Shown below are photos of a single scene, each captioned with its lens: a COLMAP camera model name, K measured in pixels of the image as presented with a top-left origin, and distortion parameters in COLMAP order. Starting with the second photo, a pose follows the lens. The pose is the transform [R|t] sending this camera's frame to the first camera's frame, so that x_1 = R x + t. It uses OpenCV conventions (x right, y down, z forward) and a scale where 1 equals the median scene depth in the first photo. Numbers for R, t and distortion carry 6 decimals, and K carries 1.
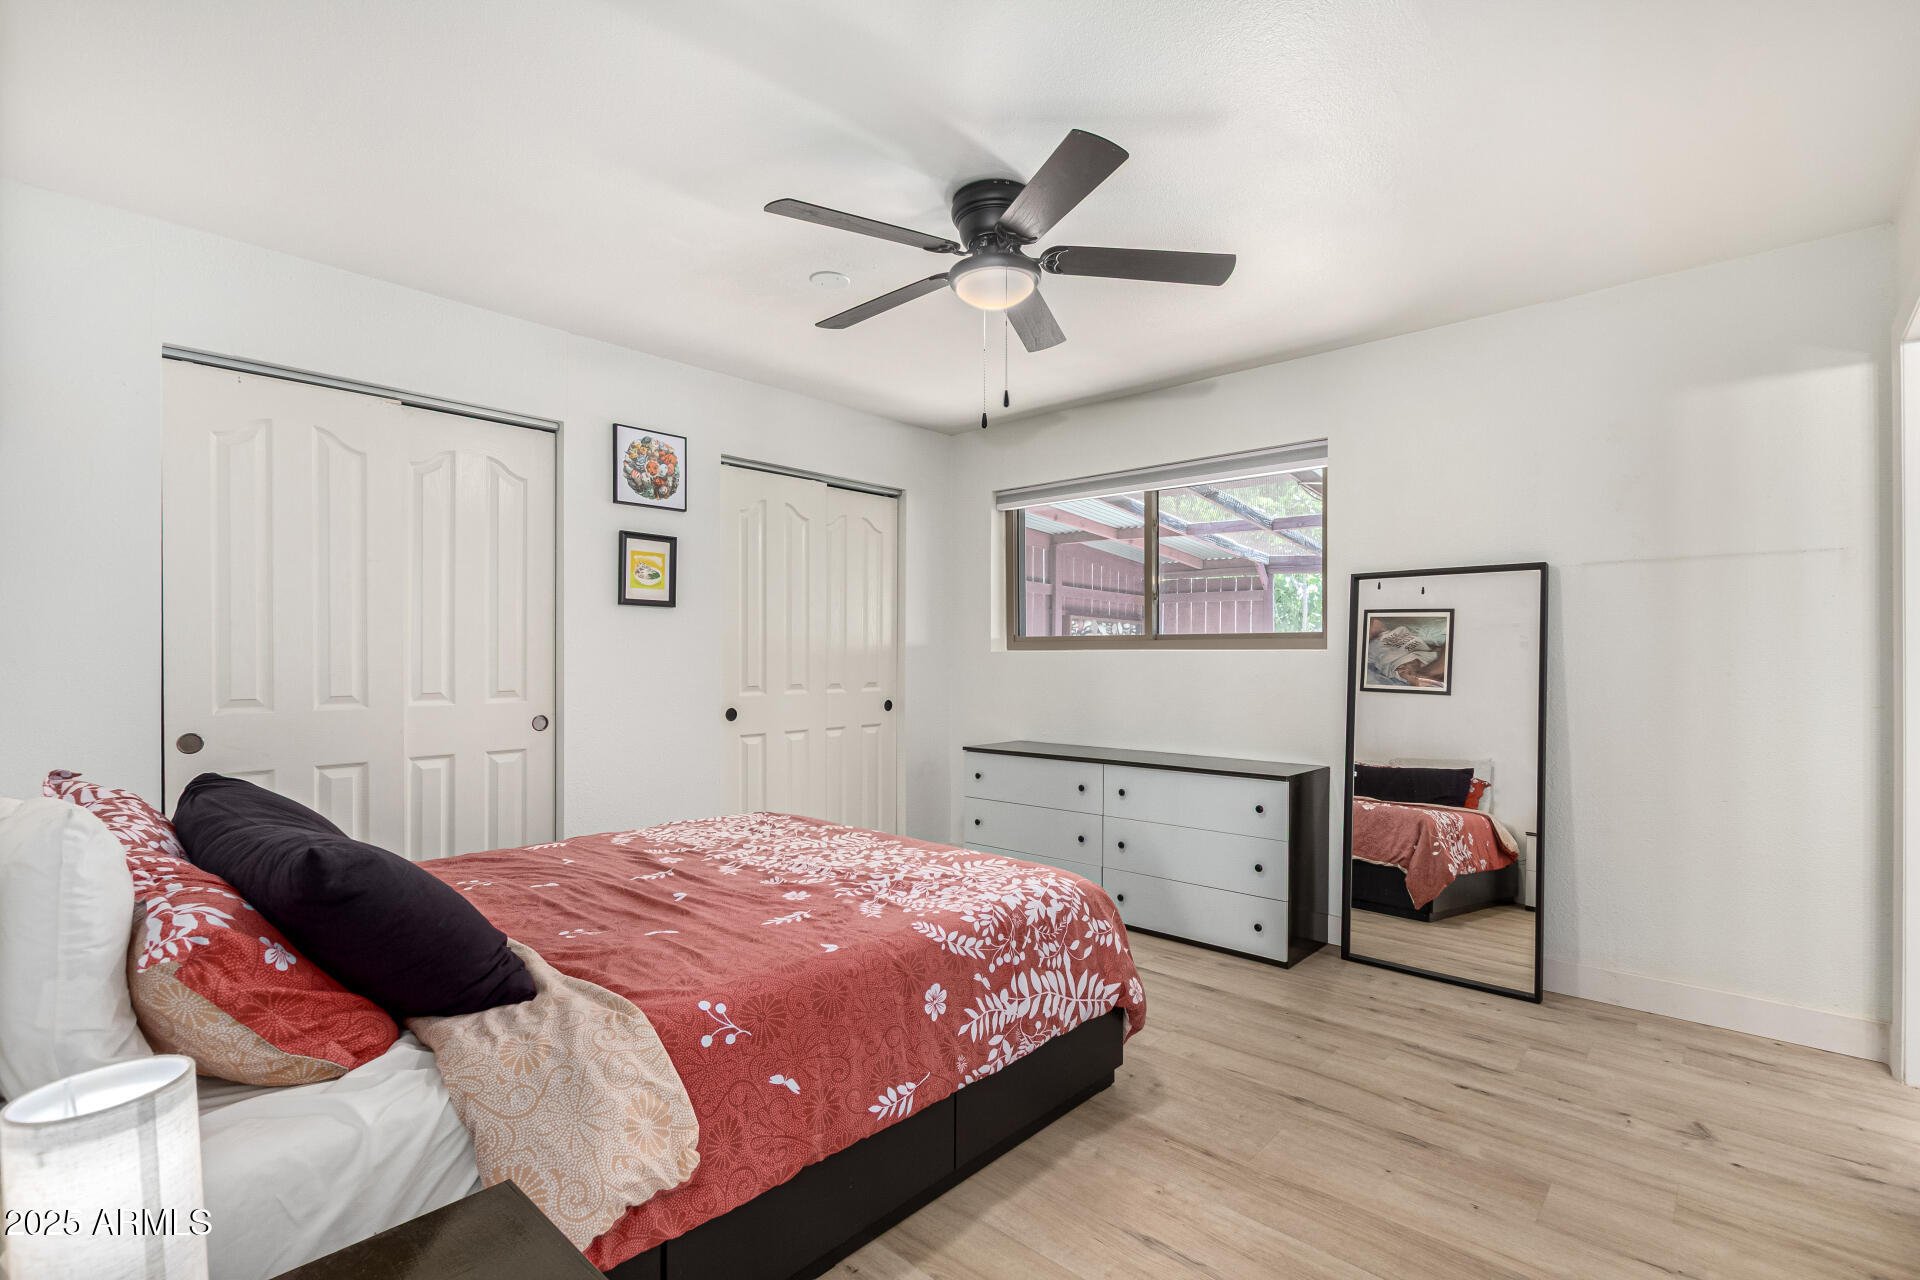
lens RADIAL K [[883.2, 0, 971.1], [0, 883.2, 646.2], [0, 0, 1]] dist [-0.000971, -0.000319]
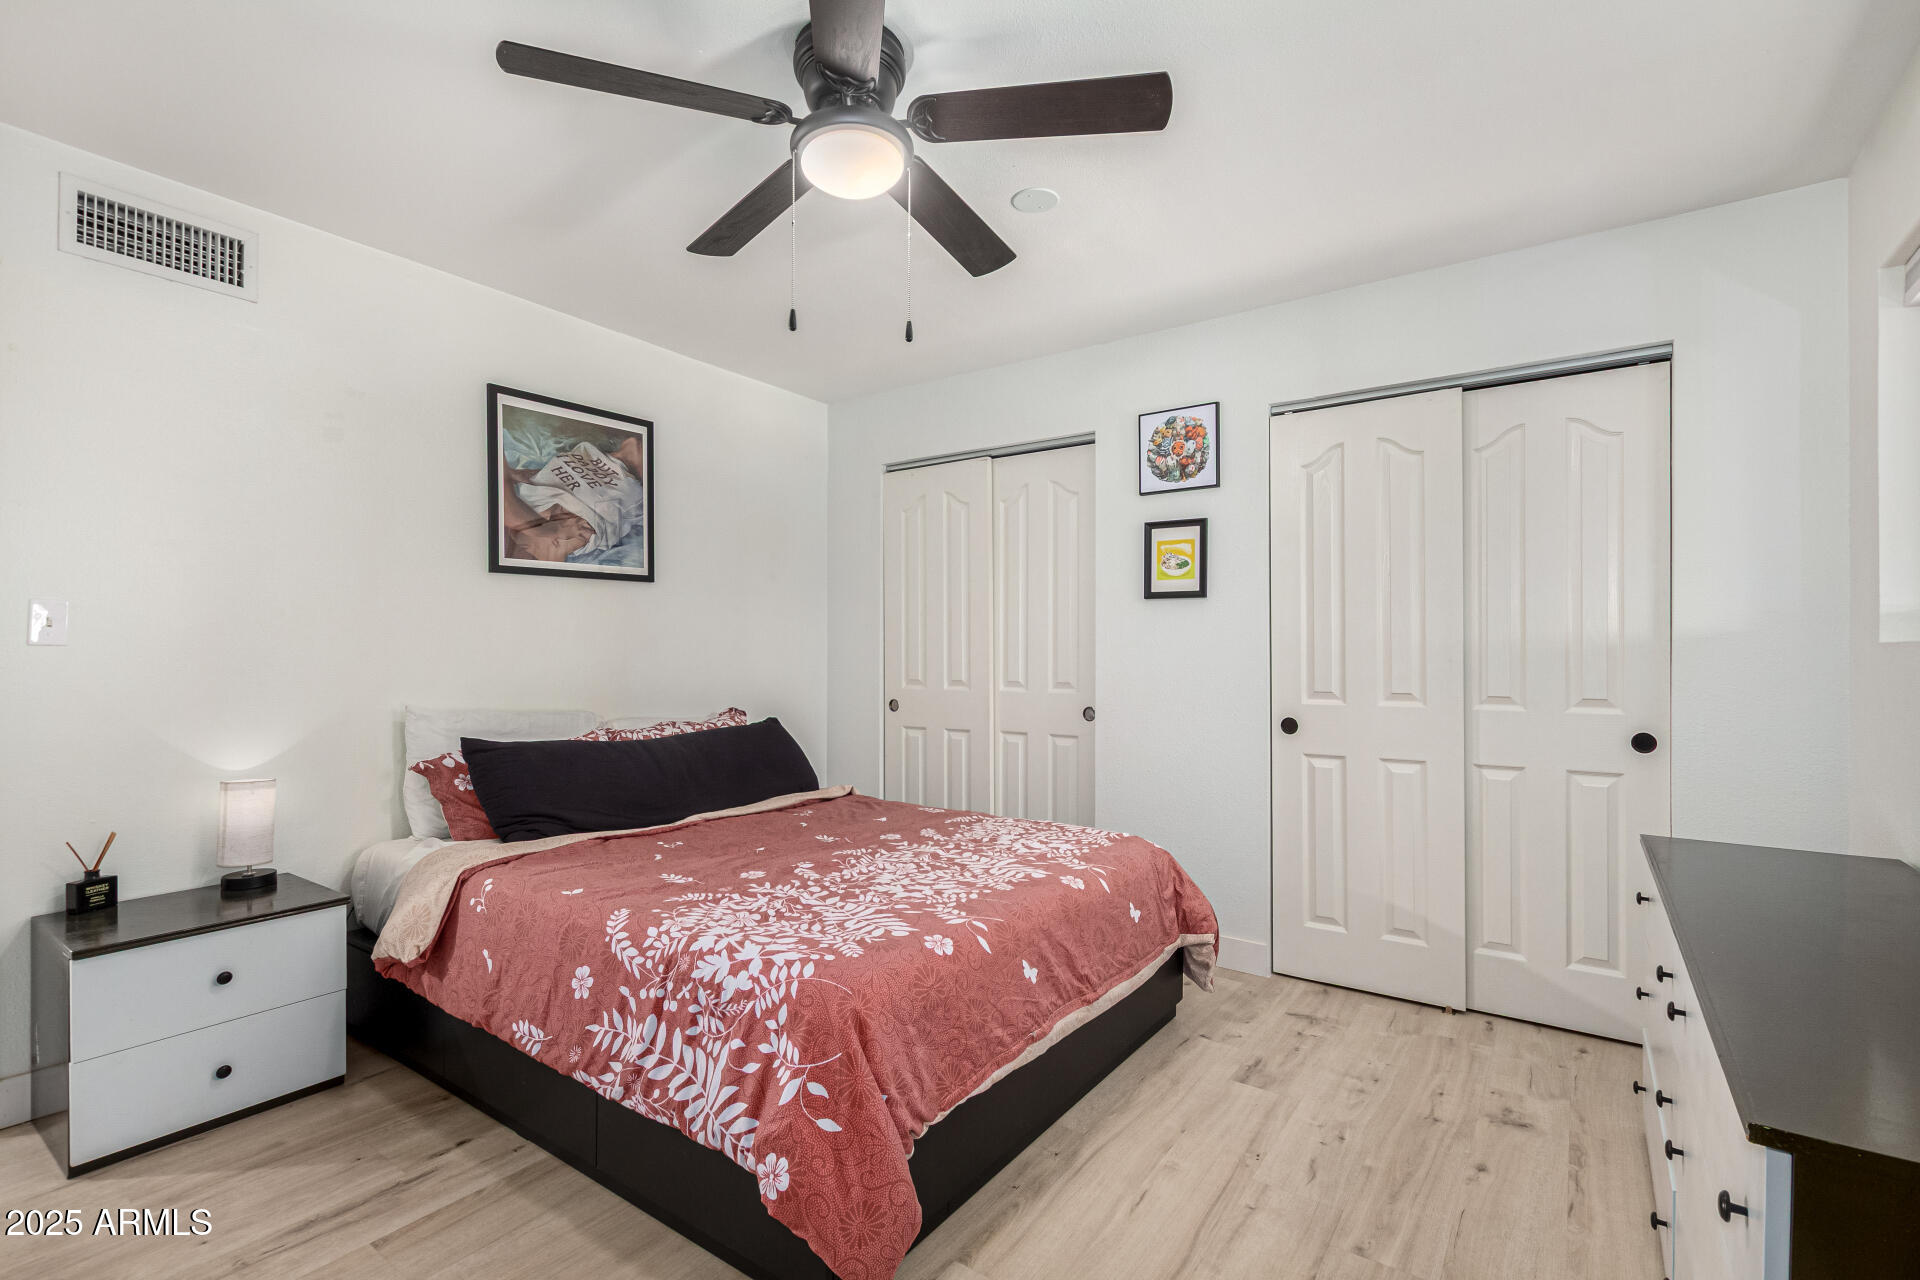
lens RADIAL K [[883.2, 0, 968.6], [0, 883.2, 640.9], [0, 0, 1]] dist [-0.000971, -0.000319]
pose [[0.115967, -0.015025, -0.993139, 0.543780], [0.006633, 0.999875, -0.014353, 0.011496], [0.993231, -0.004923, 0.116052, 0.694712]]
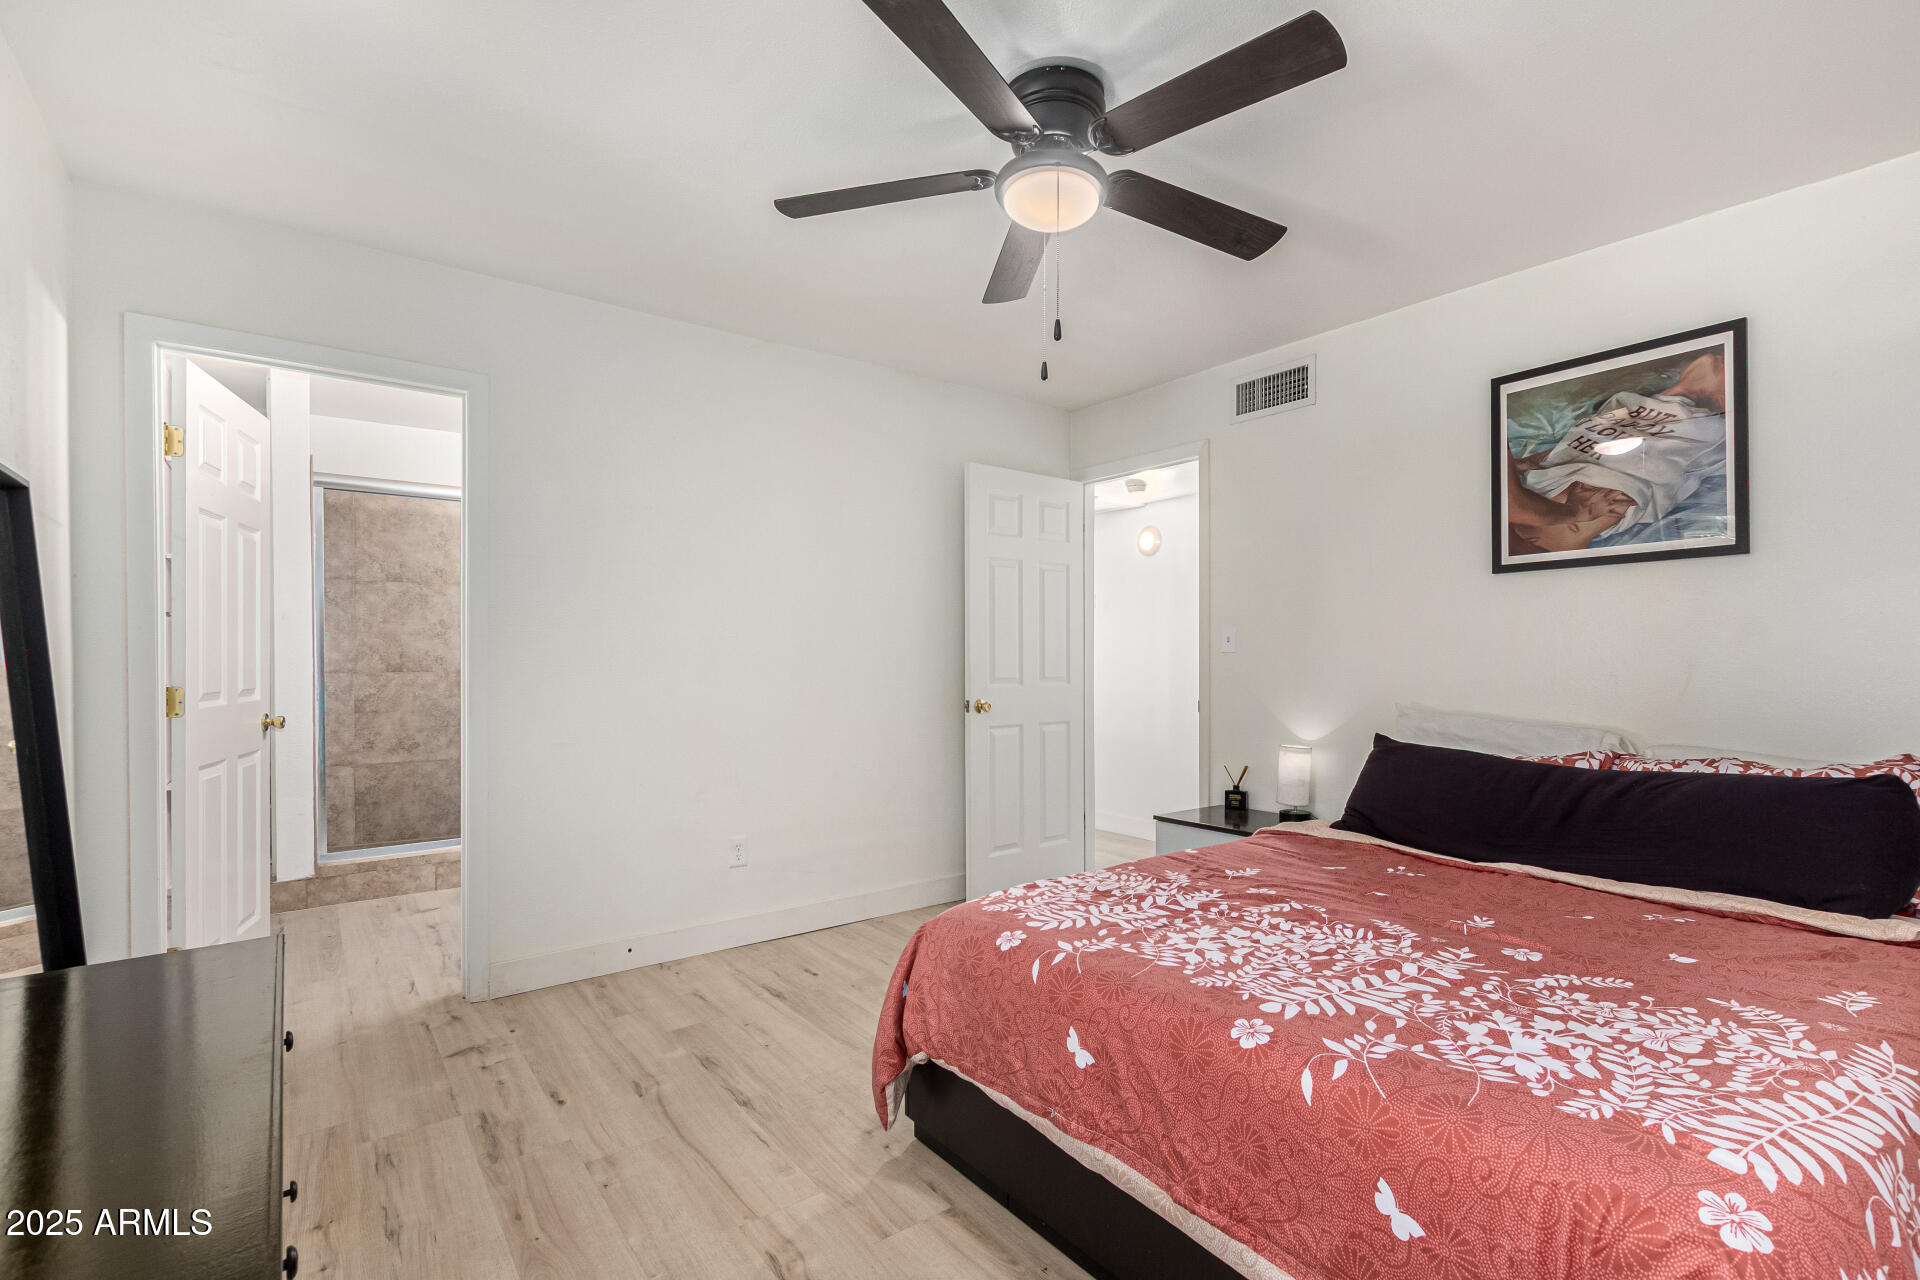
lens RADIAL K [[883.2, 0, 964.7], [0, 883.2, 660.3], [0, 0, 1]] dist [-0.000971, -0.000319]
pose [[-0.980105, -0.003153, 0.198453, -0.039950], [-0.003987, 0.999985, -0.003805, 0.016510], [-0.198438, -0.004521, -0.980103, 1.249506]]
